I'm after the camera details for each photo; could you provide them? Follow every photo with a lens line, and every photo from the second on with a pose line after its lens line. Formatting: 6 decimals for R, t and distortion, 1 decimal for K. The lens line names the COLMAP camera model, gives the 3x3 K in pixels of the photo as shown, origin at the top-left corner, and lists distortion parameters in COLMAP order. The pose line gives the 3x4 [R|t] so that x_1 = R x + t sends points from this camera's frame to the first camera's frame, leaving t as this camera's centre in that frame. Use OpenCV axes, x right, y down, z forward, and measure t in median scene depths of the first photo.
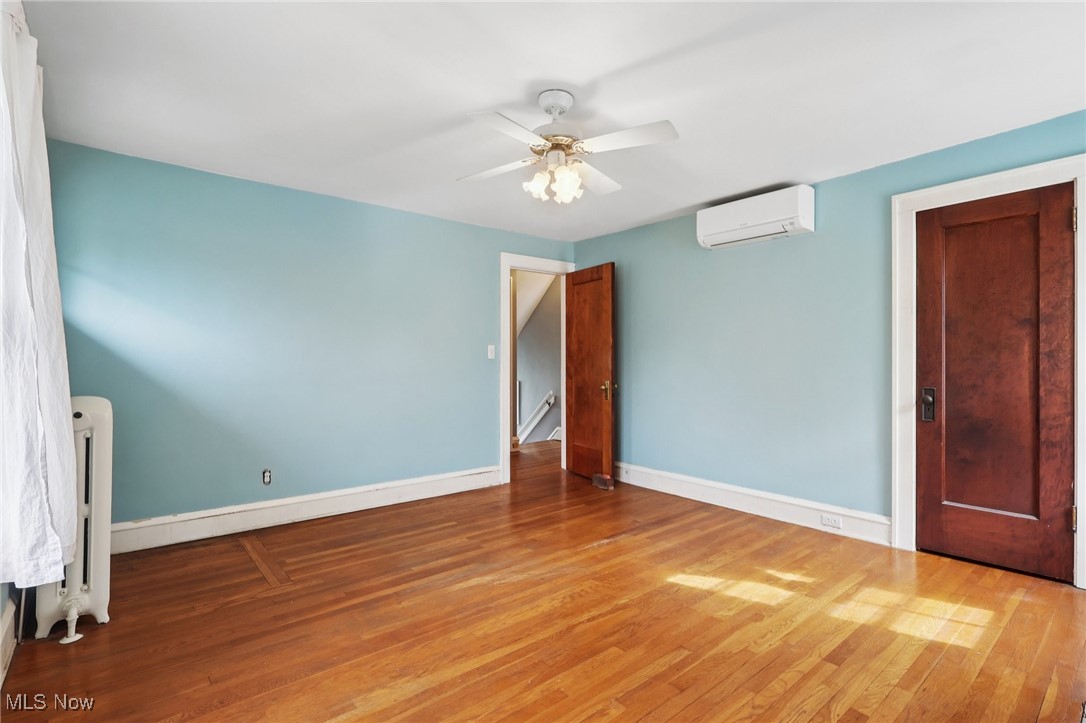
lens RADIAL K [[512.1, 0, 534.7], [0, 512.1, 359.9], [0, 0, 1]] dist [-0.004243, -0.000343]
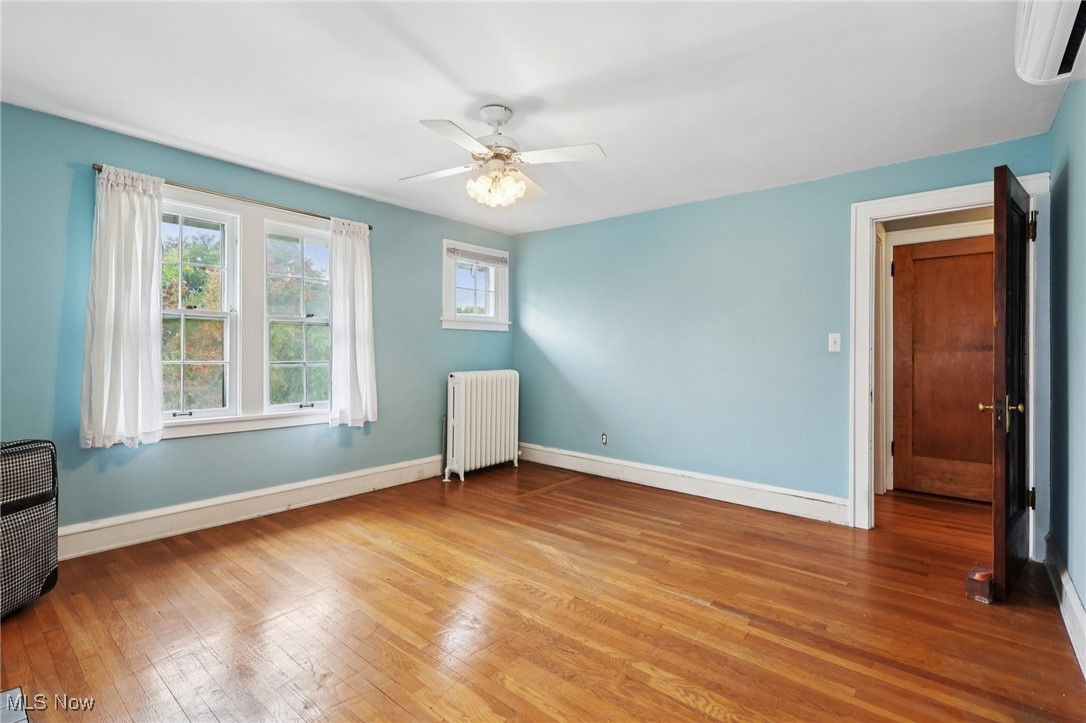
lens RADIAL K [[500.7, 0, 539.6], [0, 500.7, 349.3], [0, 0, 1]] dist [-0.002662, 0.000031]
pose [[0.184180, -0.000785, -0.982892, 0.882045], [-0.006604, 0.999976, -0.002036, -0.002097], [0.982870, 0.006866, 0.184171, 0.711780]]
